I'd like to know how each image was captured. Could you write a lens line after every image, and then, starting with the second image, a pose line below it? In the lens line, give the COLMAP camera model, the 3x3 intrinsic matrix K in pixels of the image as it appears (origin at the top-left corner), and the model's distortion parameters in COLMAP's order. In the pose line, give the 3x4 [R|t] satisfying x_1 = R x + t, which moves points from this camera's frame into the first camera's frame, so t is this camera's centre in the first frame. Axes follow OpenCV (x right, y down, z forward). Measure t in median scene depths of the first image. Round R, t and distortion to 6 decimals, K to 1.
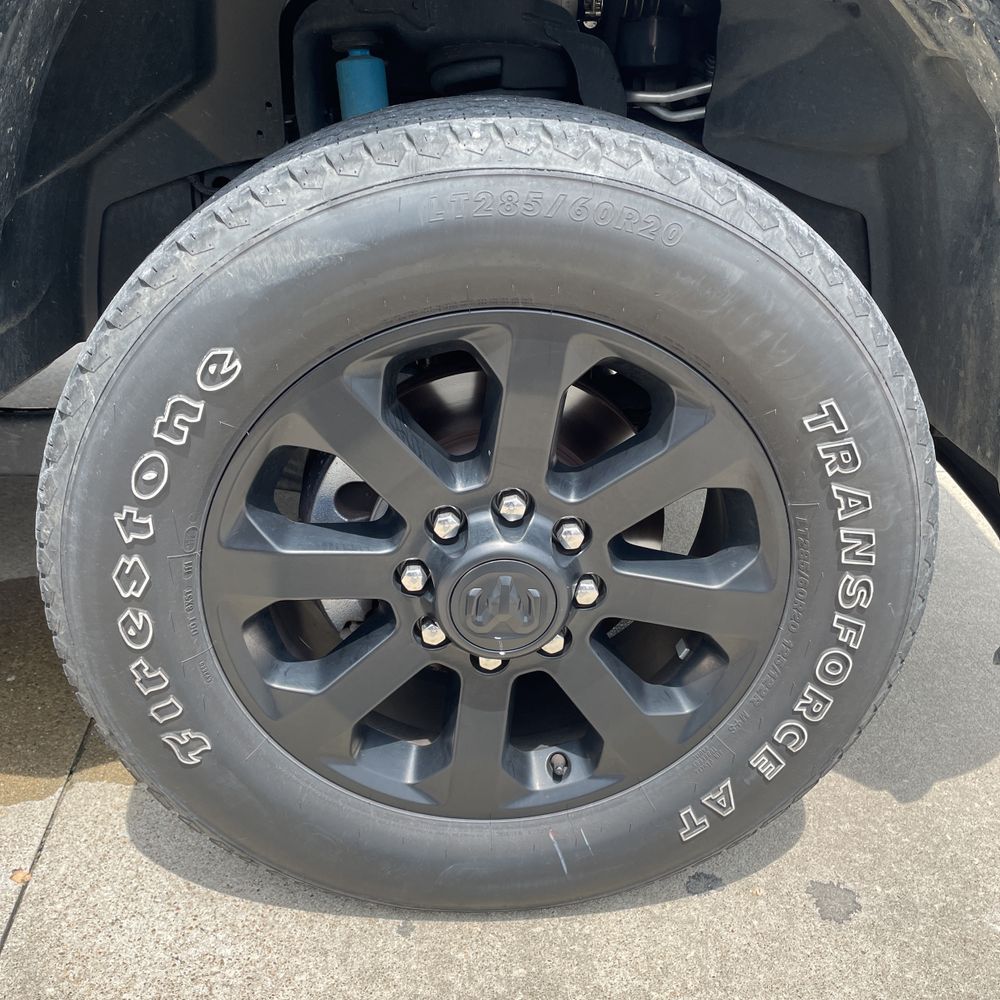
lens RADIAL K [[1011.6, 0, 515.1], [0, 1011.6, 498.2], [0, 0, 1]] dist [0.098038, -0.137835]
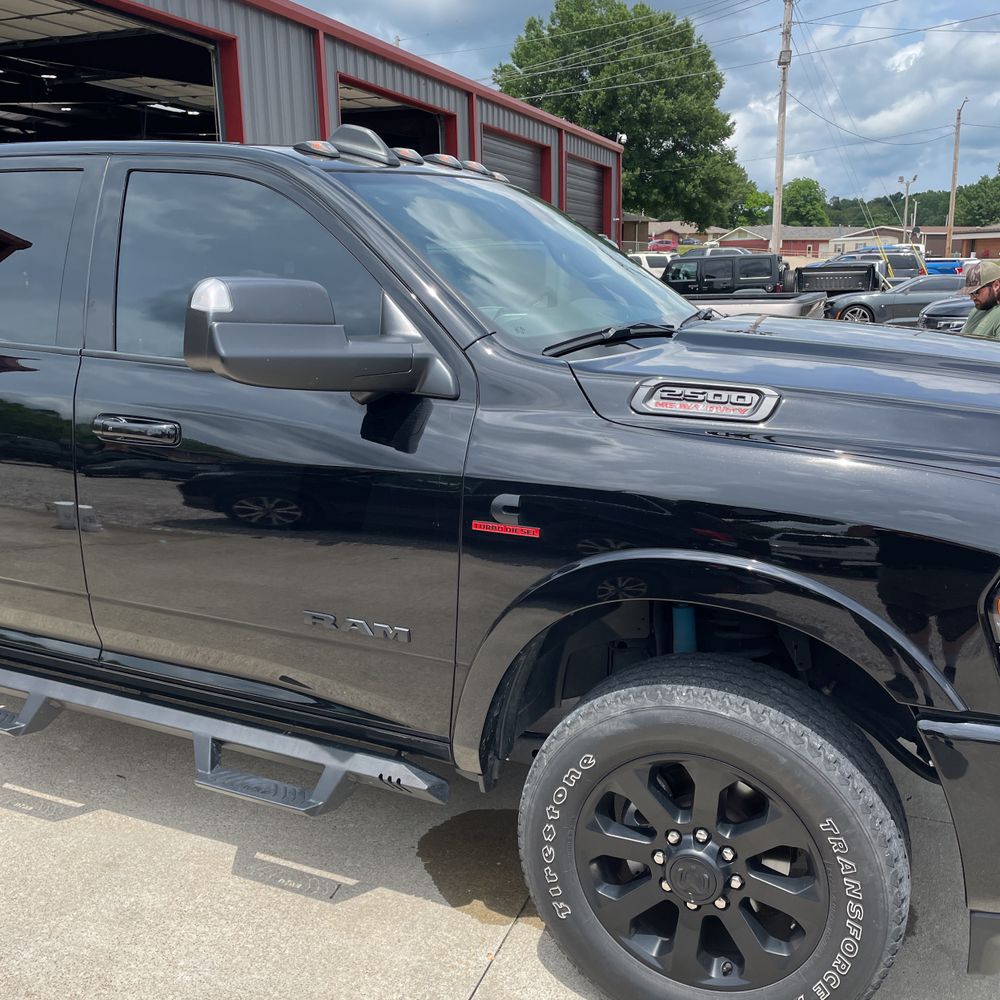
lens RADIAL K [[1011.6, 0, 515.1], [0, 1011.6, 498.2], [0, 0, 1]] dist [0.098038, -0.137835]
pose [[0.888303, 0.057339, -0.455664, 0.642599], [-0.158357, 0.969569, -0.186705, -0.235422], [0.431092, 0.238008, 0.870351, -1.411860]]
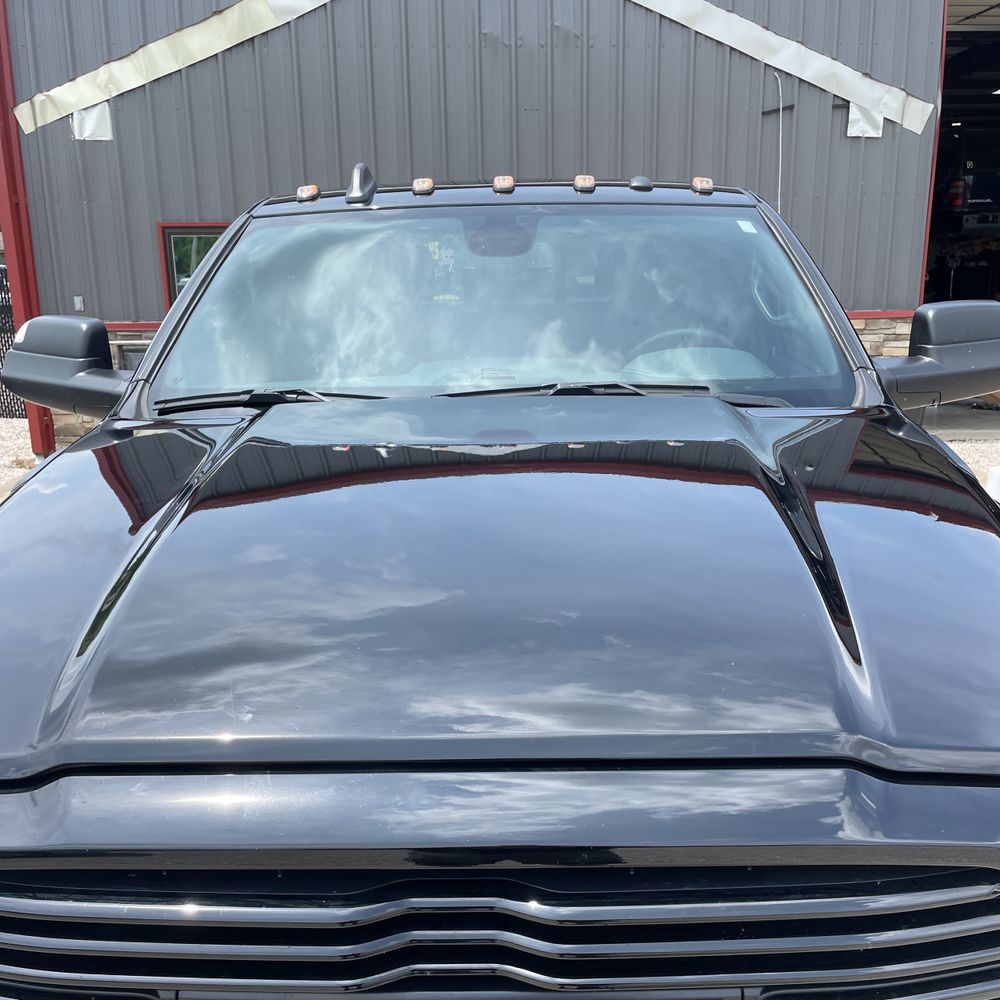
lens RADIAL K [[1003.0, 0, 517.3], [0, 1003.0, 502.4], [0, 0, 1]] dist [0.094074, -0.124845]
pose [[-0.085496, 0.194903, -0.977089, 1.865242], [-0.416522, 0.883880, 0.212756, -1.724089], [0.905097, 0.425169, 0.005613, 1.560147]]
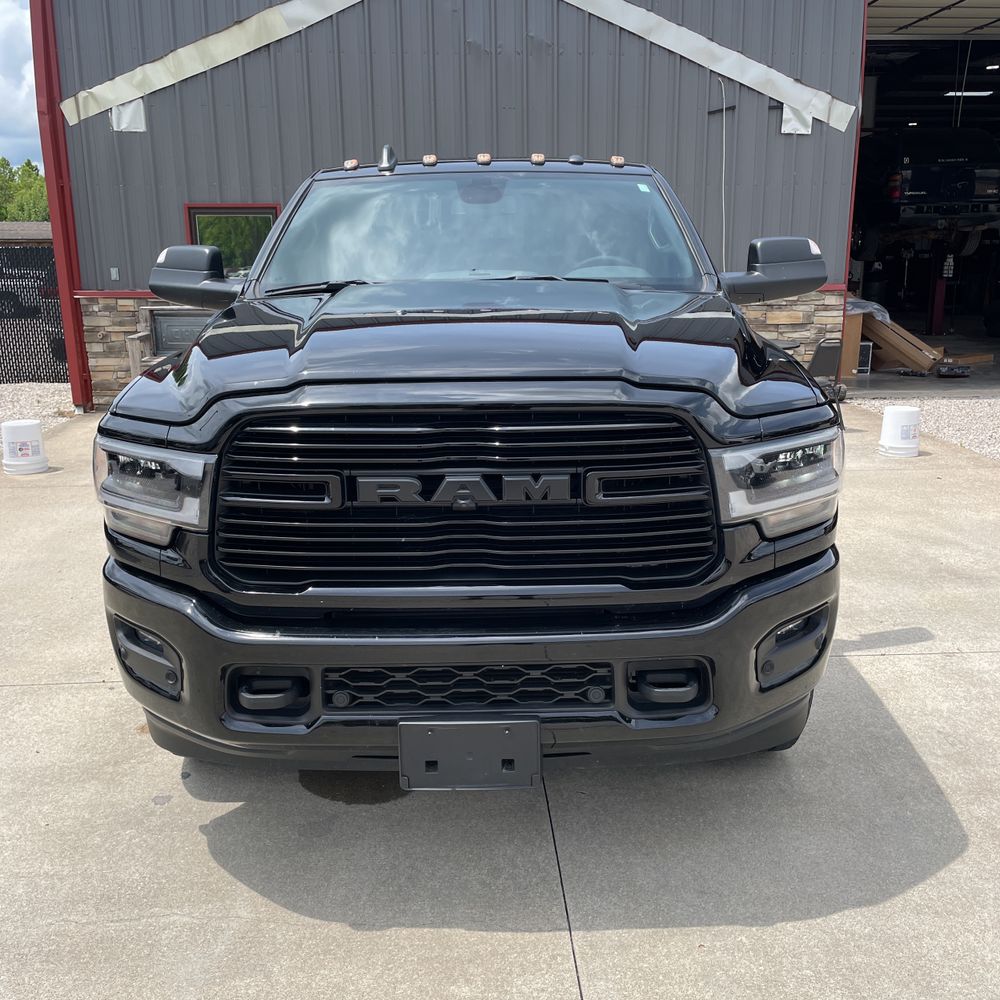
lens RADIAL K [[1011.6, 0, 515.1], [0, 1011.6, 498.2], [0, 0, 1]] dist [0.098038, -0.137835]
pose [[-0.070859, 0.190942, -0.979040, 3.412011], [-0.420977, 0.884089, 0.202892, -1.557019], [0.904300, 0.426530, 0.017737, 1.816924]]
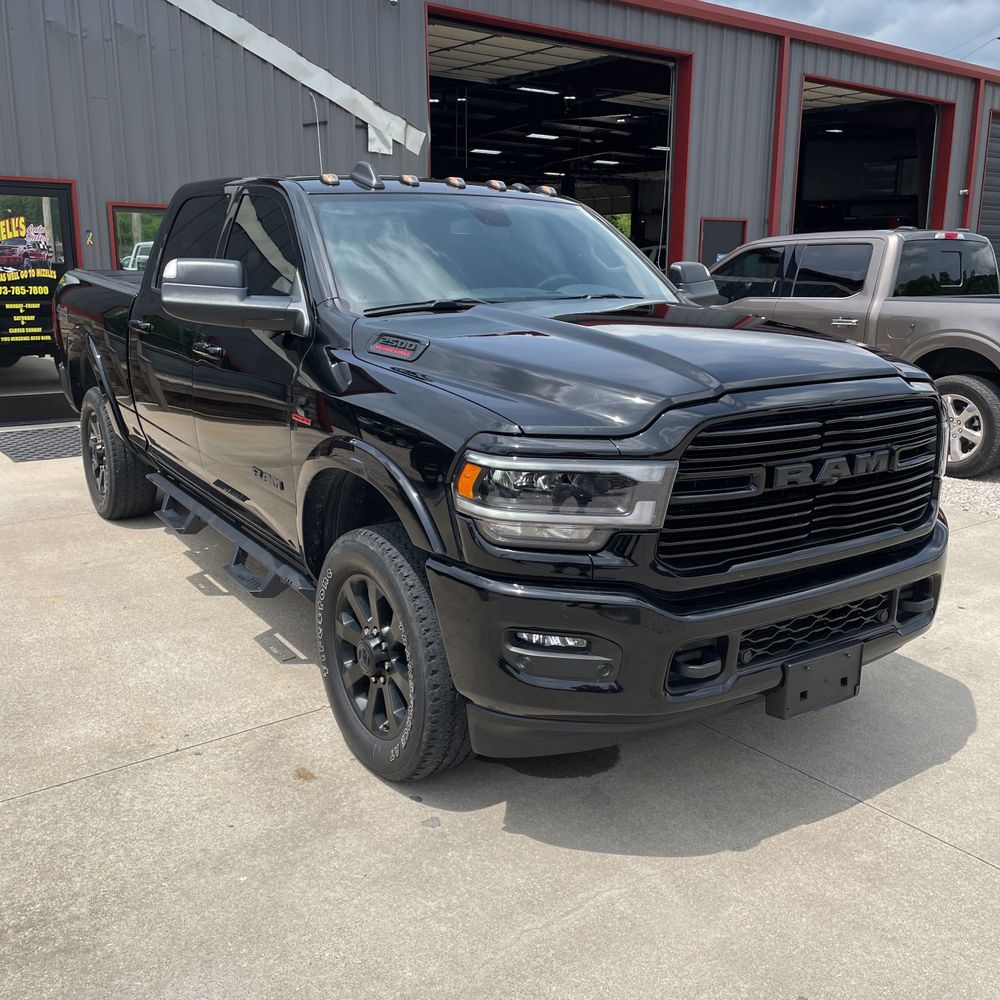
lens RADIAL K [[1011.6, 0, 515.1], [0, 1011.6, 498.2], [0, 0, 1]] dist [0.098038, -0.137835]
pose [[0.510250, 0.163446, -0.844352, 3.170180], [-0.360545, 0.931989, -0.037470, -0.471014], [0.780802, 0.323546, 0.534477, -0.669959]]
